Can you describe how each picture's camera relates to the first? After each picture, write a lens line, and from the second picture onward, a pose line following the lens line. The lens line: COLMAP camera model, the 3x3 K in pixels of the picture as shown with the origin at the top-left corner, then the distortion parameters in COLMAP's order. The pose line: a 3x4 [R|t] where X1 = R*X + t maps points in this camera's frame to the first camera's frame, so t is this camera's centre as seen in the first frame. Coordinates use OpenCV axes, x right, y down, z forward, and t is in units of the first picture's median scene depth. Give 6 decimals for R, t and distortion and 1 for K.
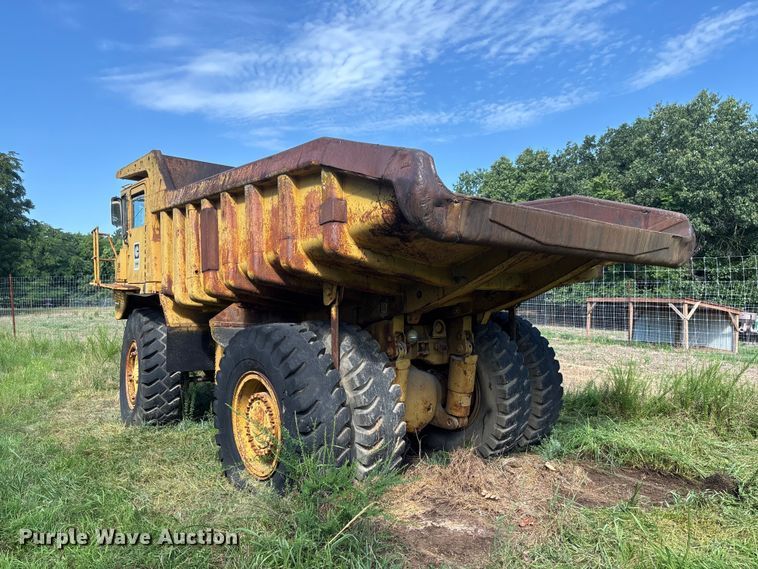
lens RADIAL K [[578.2, 0, 381.7], [0, 578.2, 279.3], [0, 0, 1]] dist [0.049764, -0.057275]
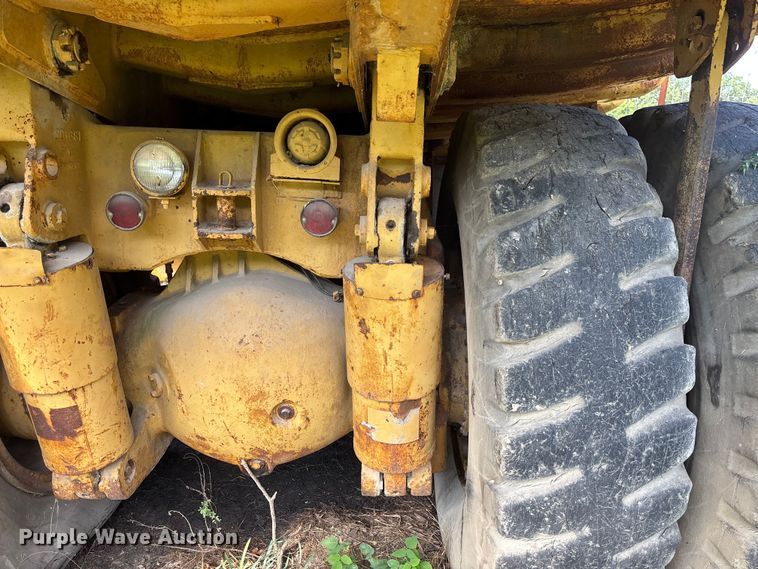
lens RADIAL K [[578.2, 0, 386.7], [0, 578.2, 295.8], [0, 0, 1]] dist [0.049764, -0.057275]
pose [[0.776929, 0.166160, -0.607266, 0.301166], [0.000842, 0.964270, 0.264921, 0.081656], [0.629588, -0.206336, 0.749029, 0.818914]]
